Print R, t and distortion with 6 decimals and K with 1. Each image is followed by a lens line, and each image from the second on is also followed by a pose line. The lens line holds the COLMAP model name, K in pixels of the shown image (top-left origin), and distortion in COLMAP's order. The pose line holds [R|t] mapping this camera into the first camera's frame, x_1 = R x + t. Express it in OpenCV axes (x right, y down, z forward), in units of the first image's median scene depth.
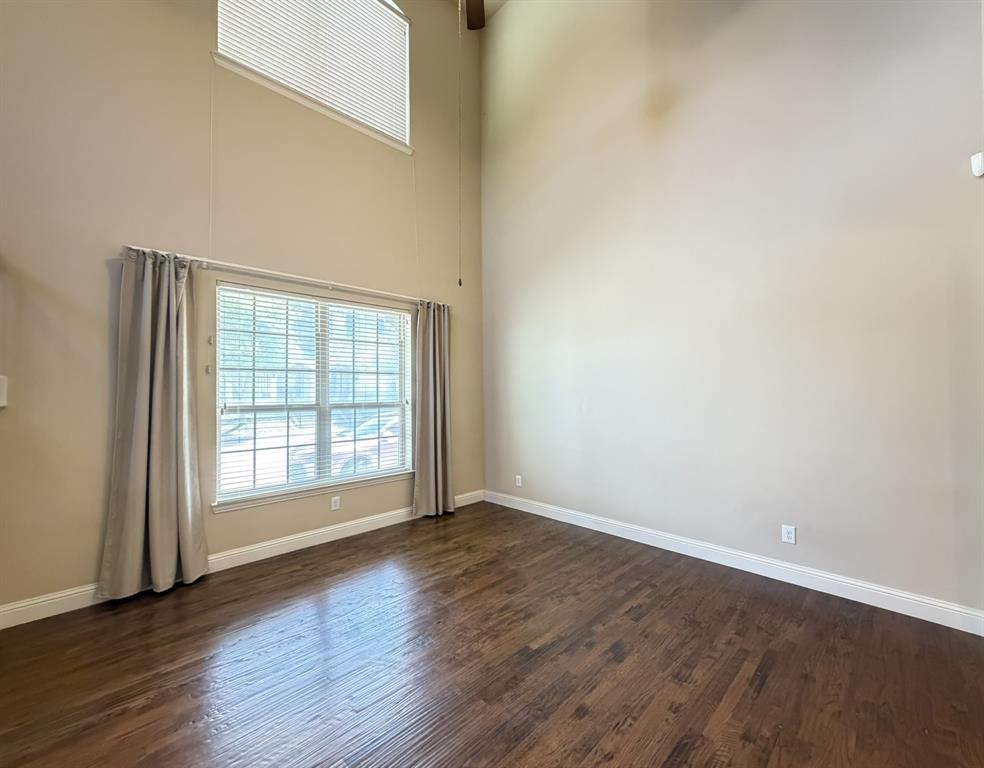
lens RADIAL K [[410.2, 0, 500.8], [0, 410.2, 383.8], [0, 0, 1]] dist [-0.000857, 0.000183]
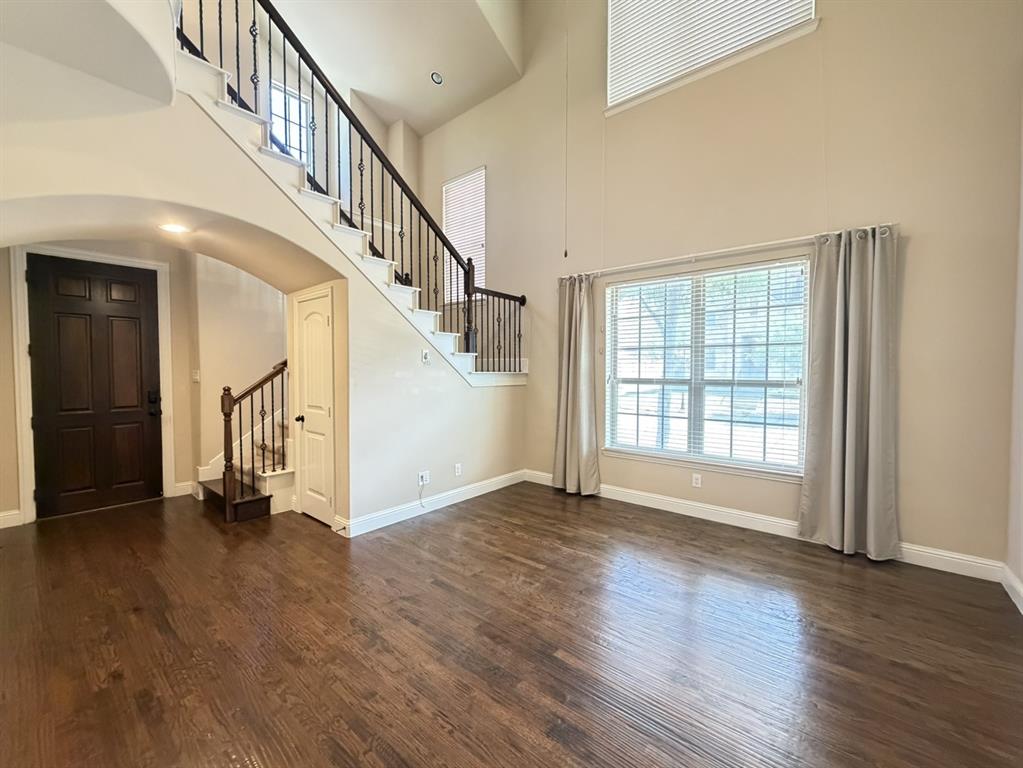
lens RADIAL K [[411.4, 0, 509.7], [0, 411.4, 383.1], [0, 0, 1]] dist [-0.001005, -0.000558]
pose [[0.088487, 0.041084, -0.995230, 0.628271], [0.014590, 0.998988, 0.042536, 0.011152], [0.995970, -0.018285, 0.087799, 0.558290]]
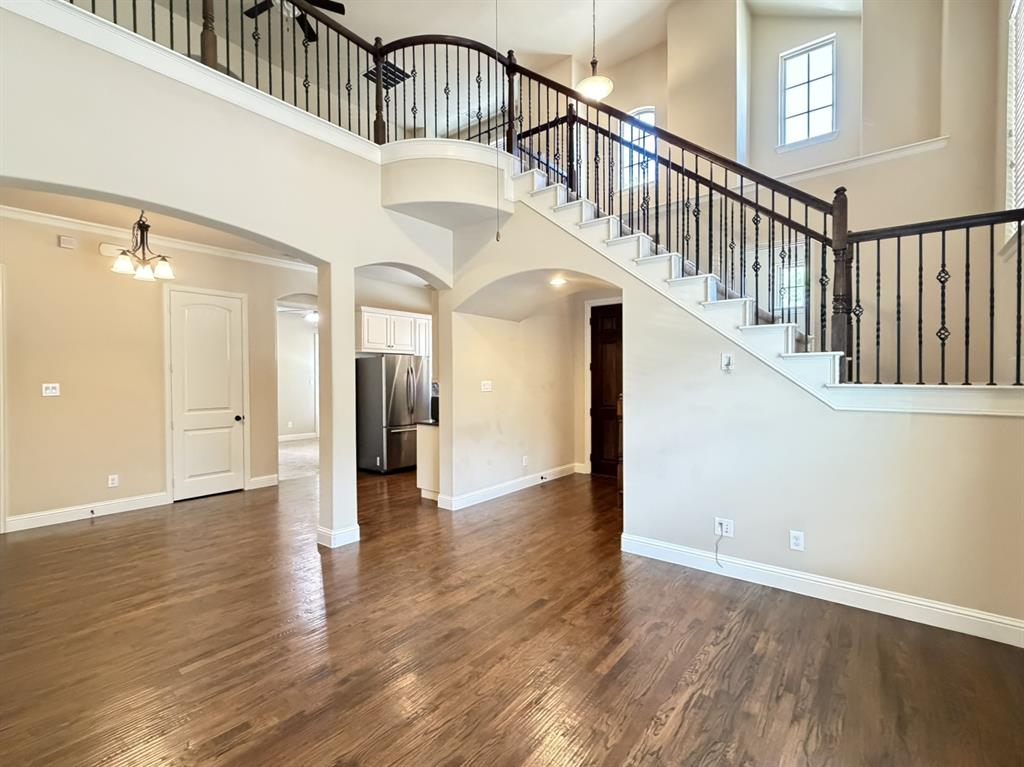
lens RADIAL K [[465.5, 0, 515.5], [0, 465.5, 384.1], [0, 0, 1]] dist [0.000899, 0.000586]
pose [[-0.990397, 0.013090, -0.137631, -0.005522], [0.013281, 0.999912, -0.000468, 0.021868], [0.137612, -0.002292, -0.990483, 1.349978]]
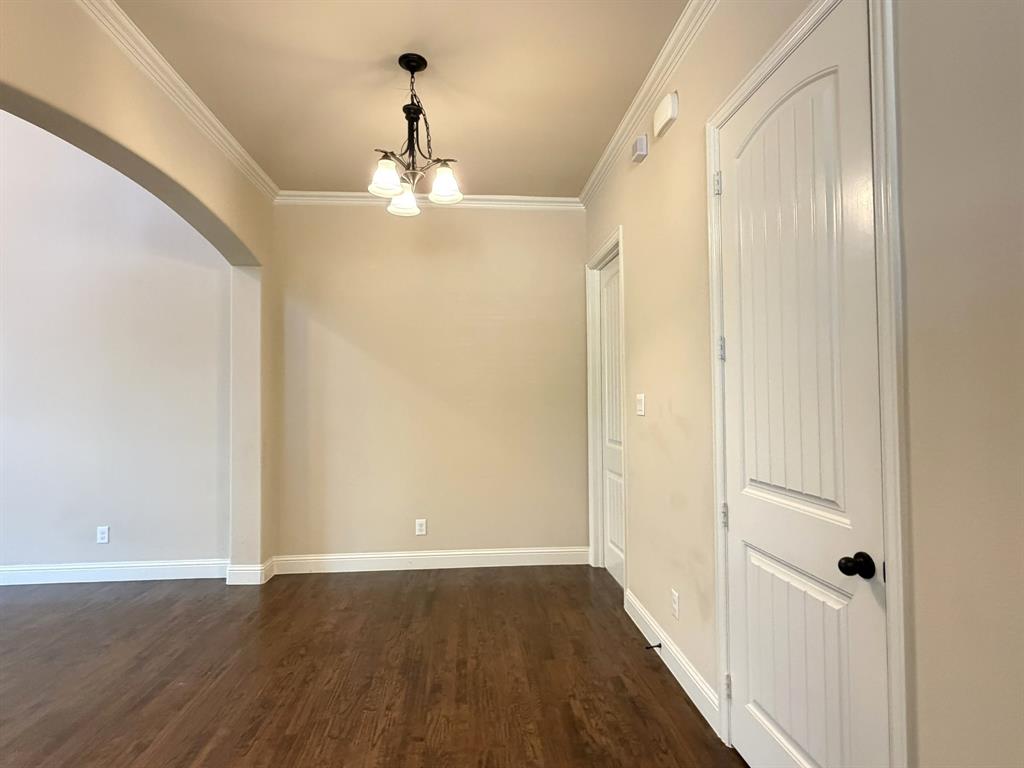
lens RADIAL K [[531.7, 0, 516.8], [0, 531.7, 382.5], [0, 0, 1]] dist [0.004951, 0.001127]
pose [[0.644523, 0.024211, 0.764202, 0.298831], [-0.008668, 0.999666, -0.024360, 0.008414], [-0.764536, 0.009077, 0.644517, -0.578591]]
